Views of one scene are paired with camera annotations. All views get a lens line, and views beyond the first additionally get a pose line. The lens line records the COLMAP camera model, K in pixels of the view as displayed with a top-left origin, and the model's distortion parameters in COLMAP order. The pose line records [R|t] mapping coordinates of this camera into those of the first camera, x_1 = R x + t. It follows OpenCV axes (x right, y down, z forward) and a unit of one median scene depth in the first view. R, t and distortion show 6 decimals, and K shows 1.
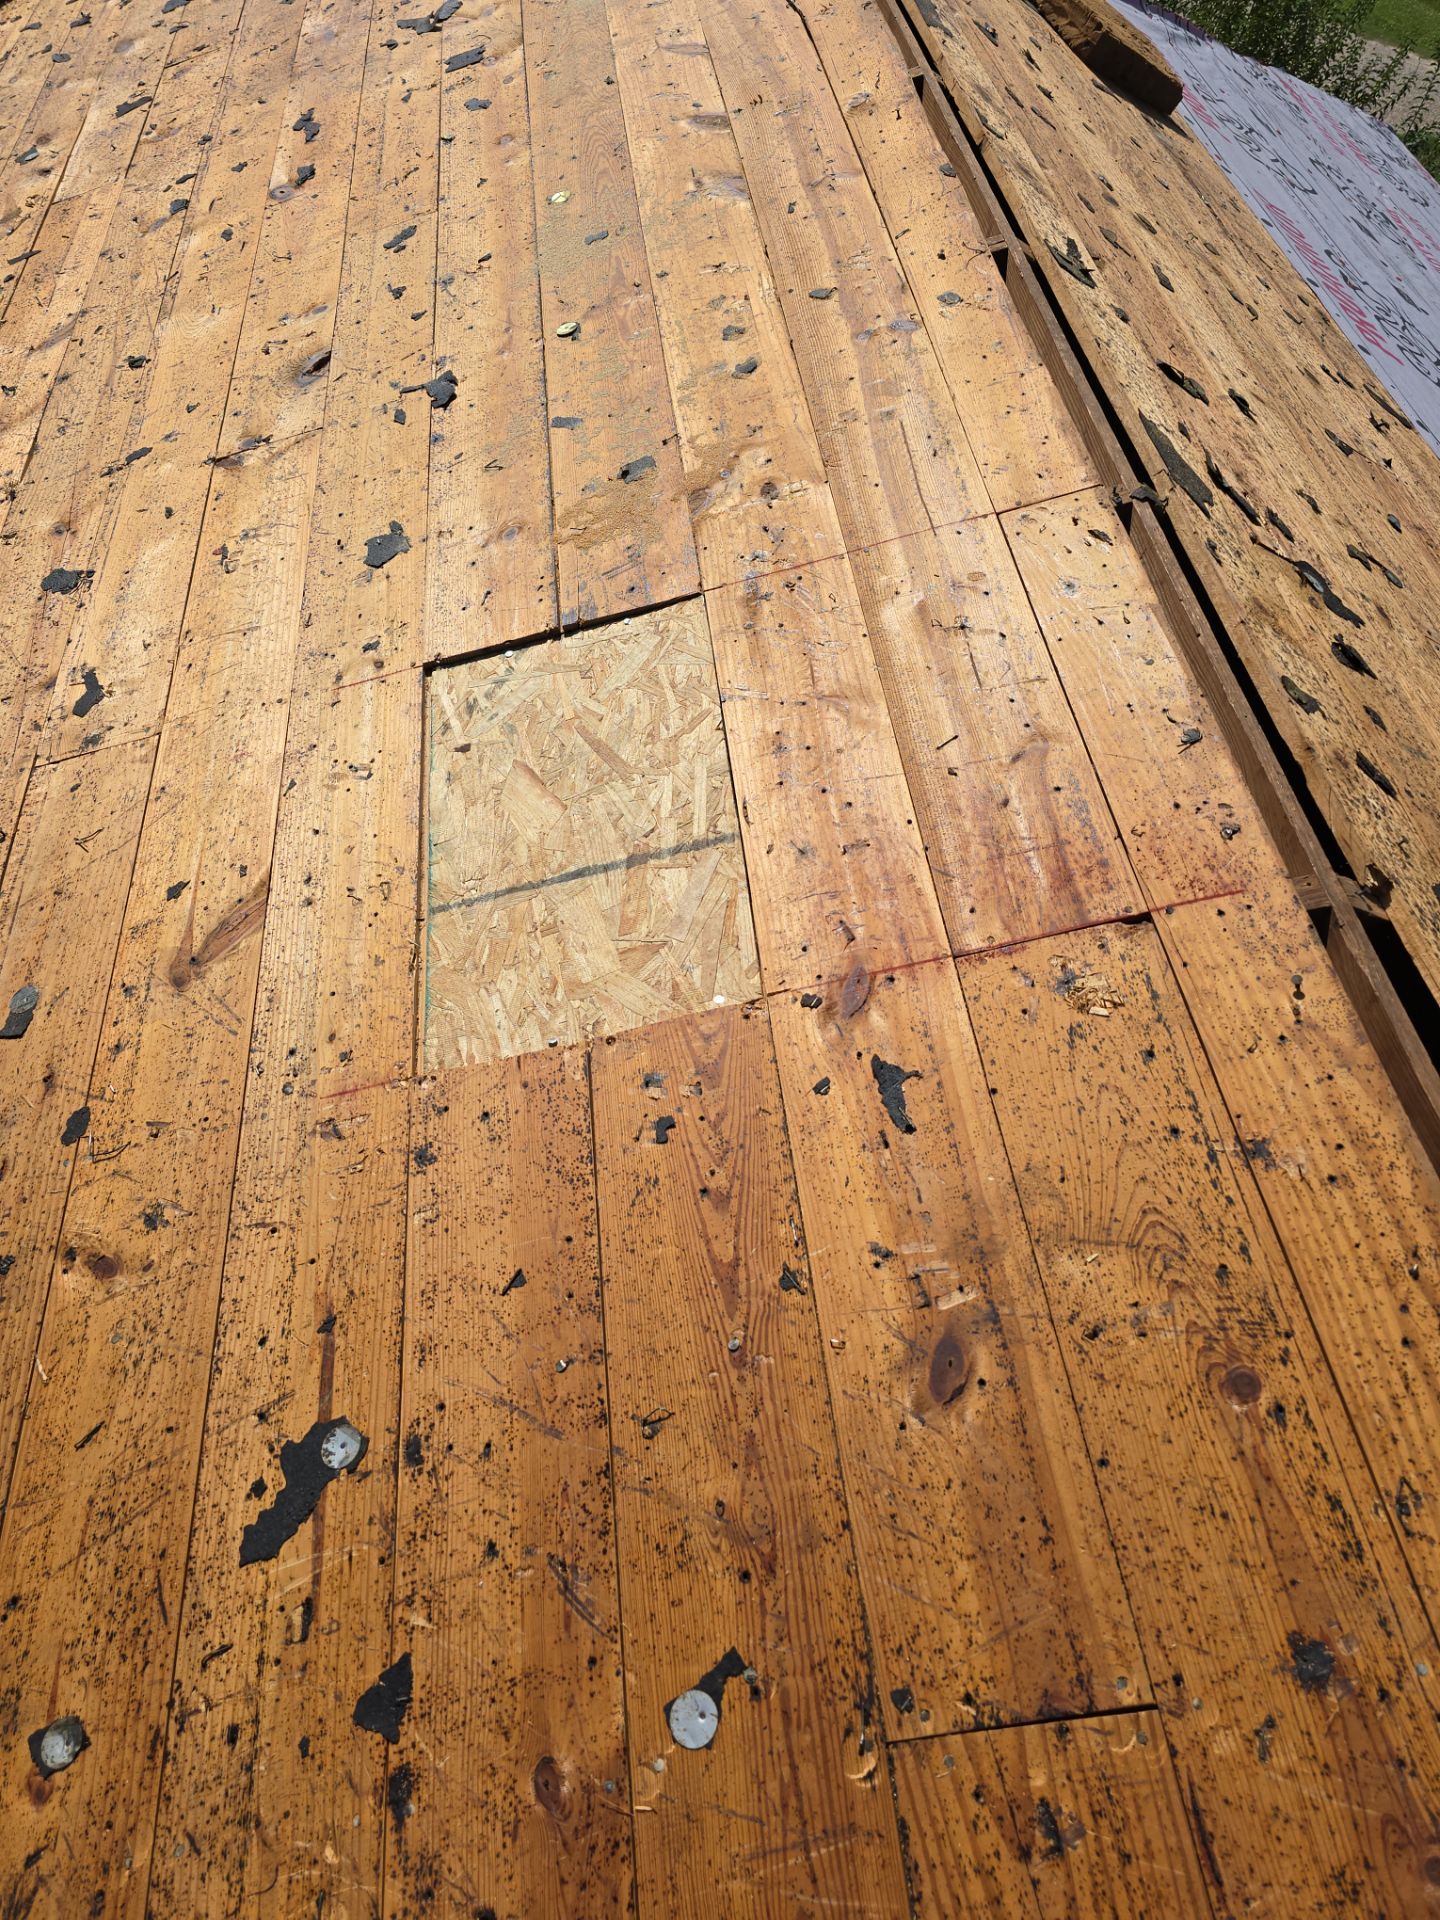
lens RADIAL K [[1303.0, 0, 712.9], [0, 1303.0, 968.9], [0, 0, 1]] dist [0.055934, -0.050904]
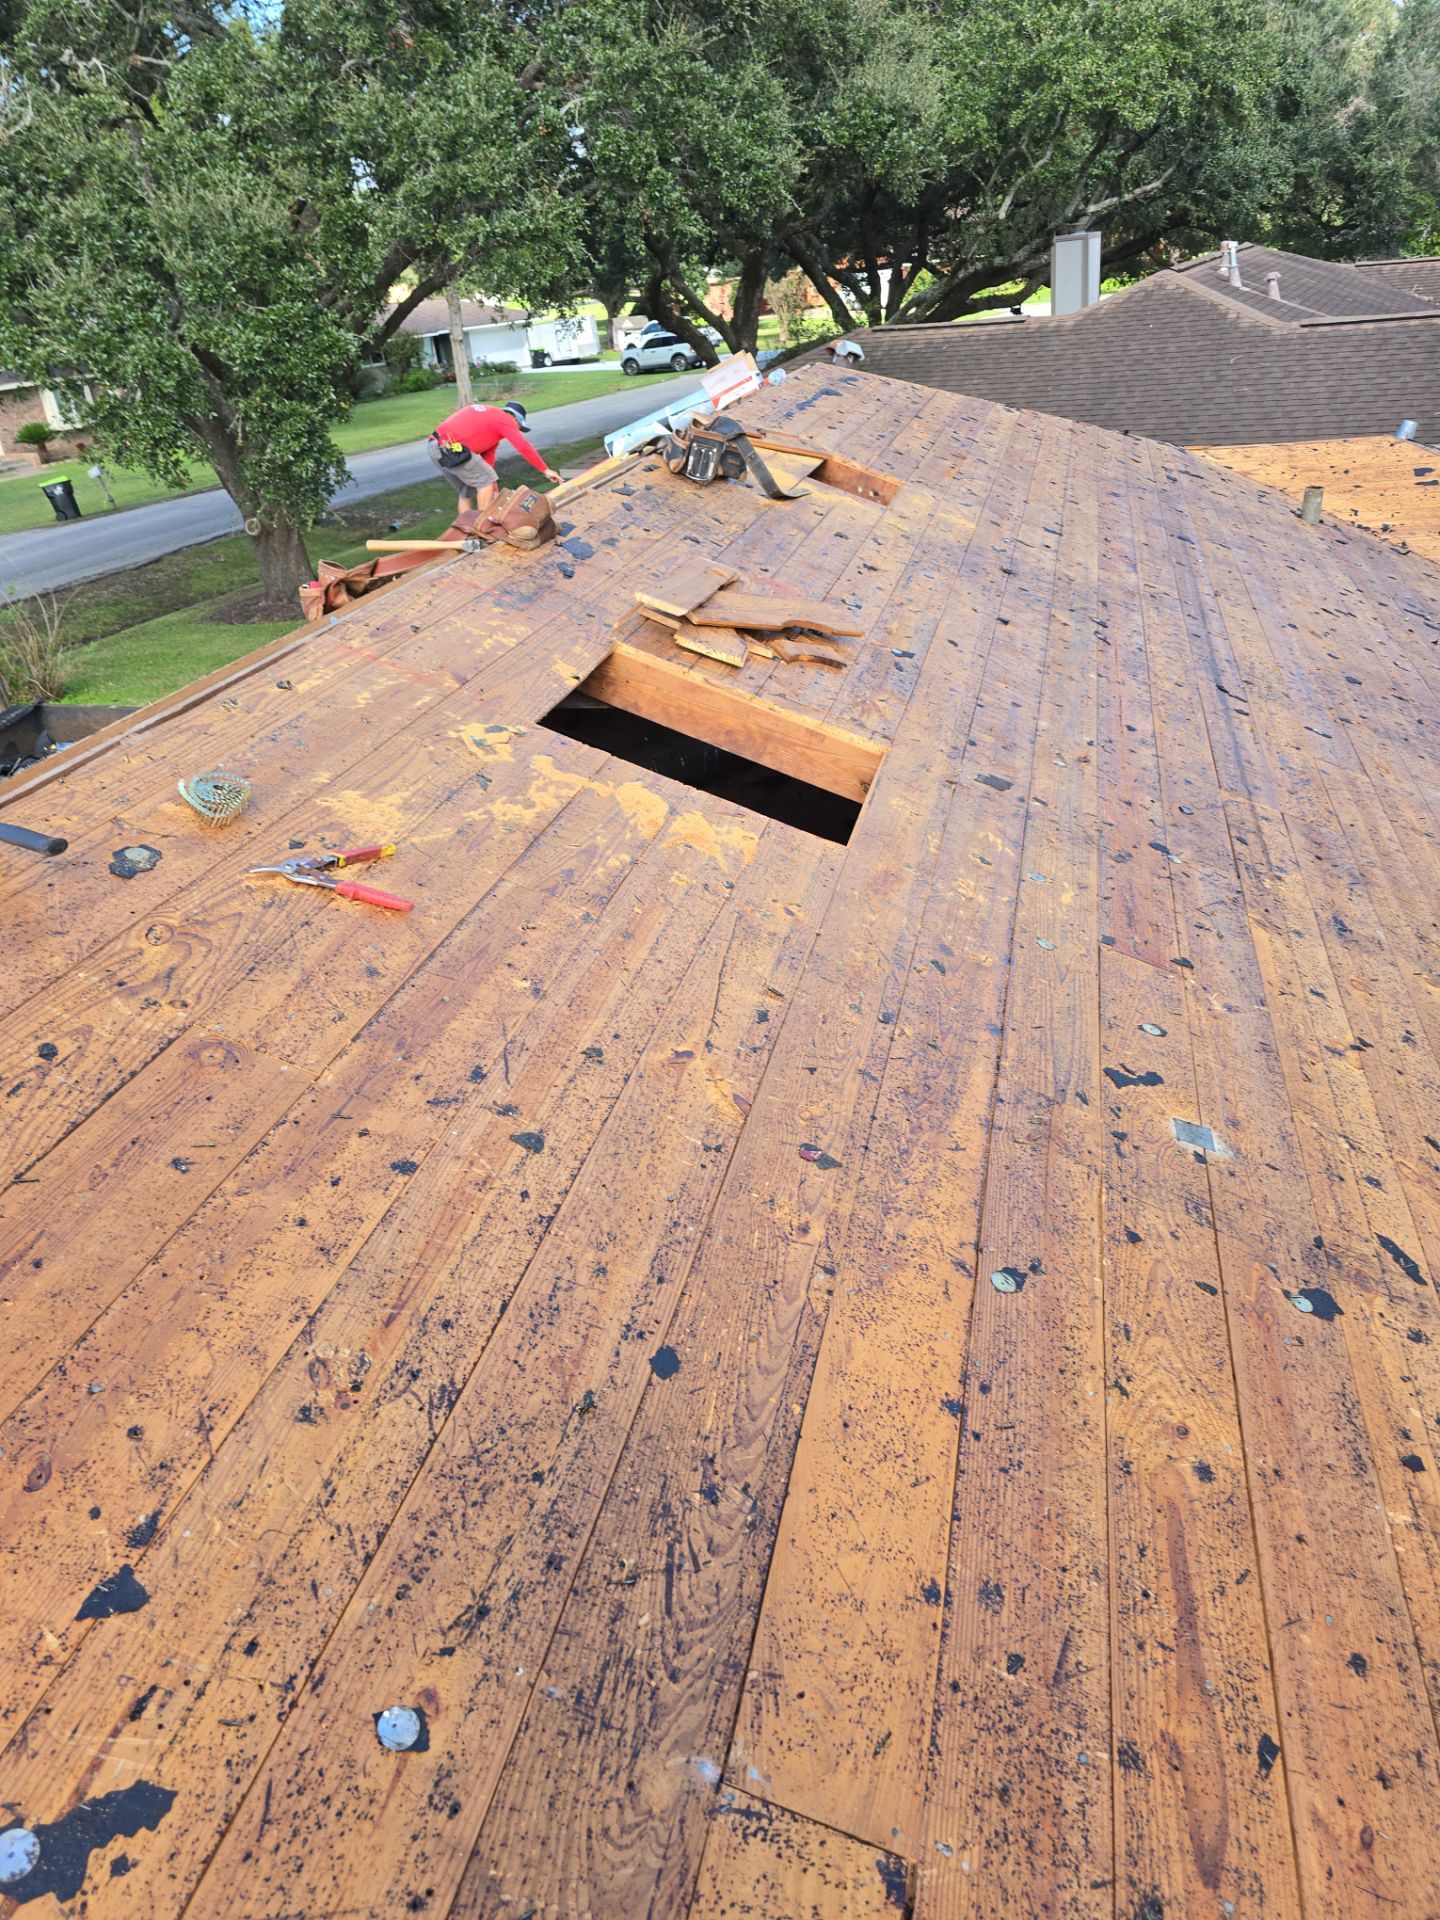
lens RADIAL K [[1303.0, 0, 719.2], [0, 1303.0, 960.0], [0, 0, 1]] dist [0.055934, -0.050904]
pose [[-0.939408, -0.220118, 0.262794, -0.837653], [0.237106, 0.136428, 0.961857, -0.457911], [-0.247574, 0.965886, -0.075970, 0.384322]]
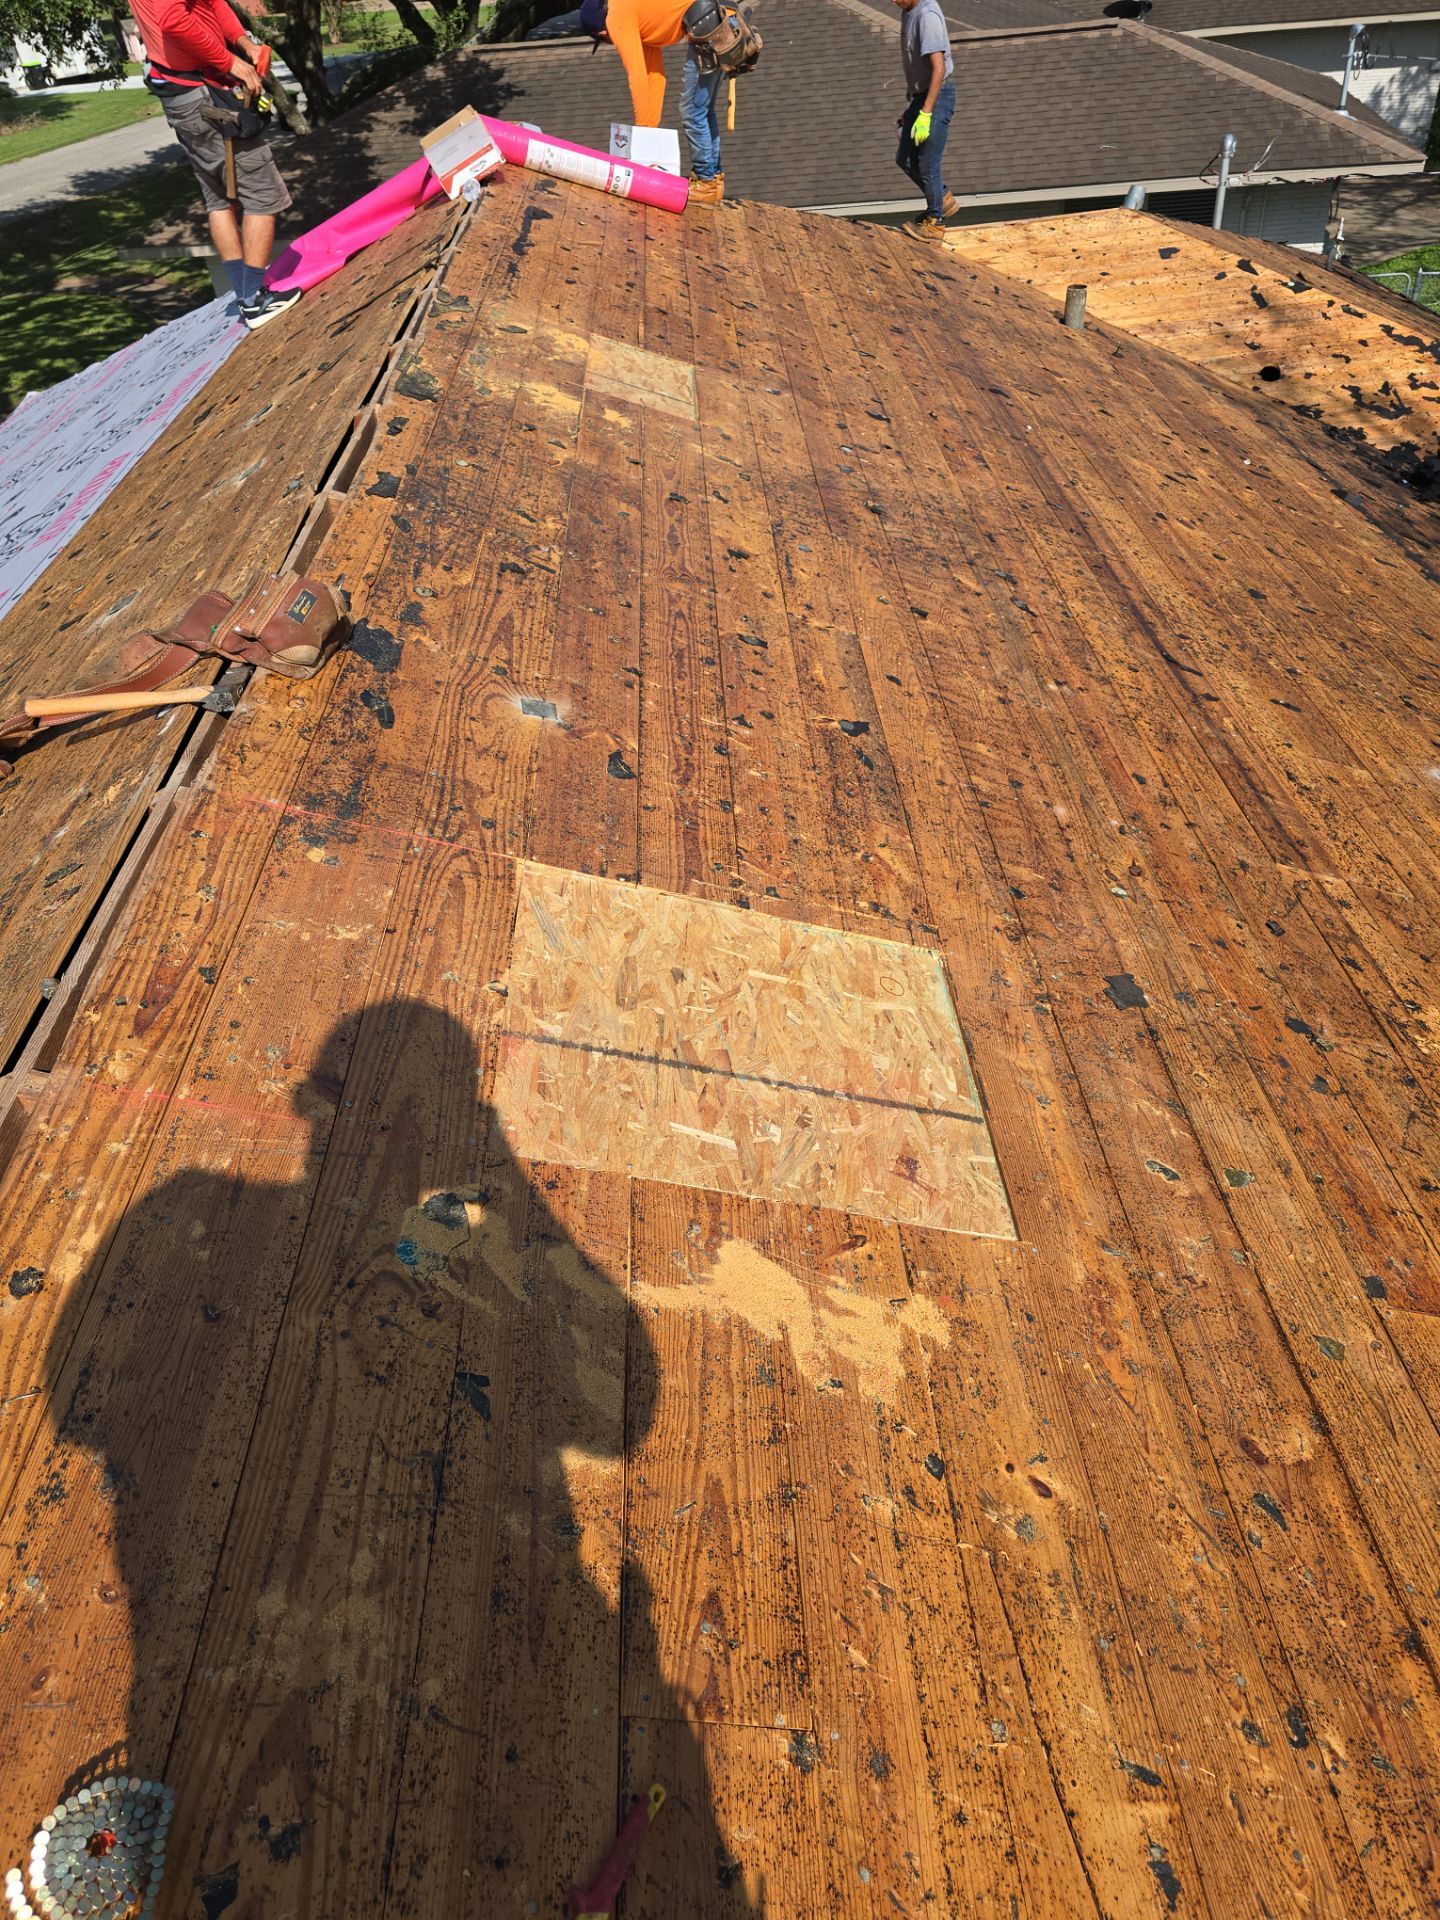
lens RADIAL K [[1303.0, 0, 731.0], [0, 1303.0, 957.9], [0, 0, 1]] dist [0.055934, -0.050904]
pose [[-0.996513, -0.083441, 0.000122, 0.023784], [0.004567, -0.053081, 0.998580, 0.393747], [-0.083316, 0.995098, 0.053277, -0.488631]]
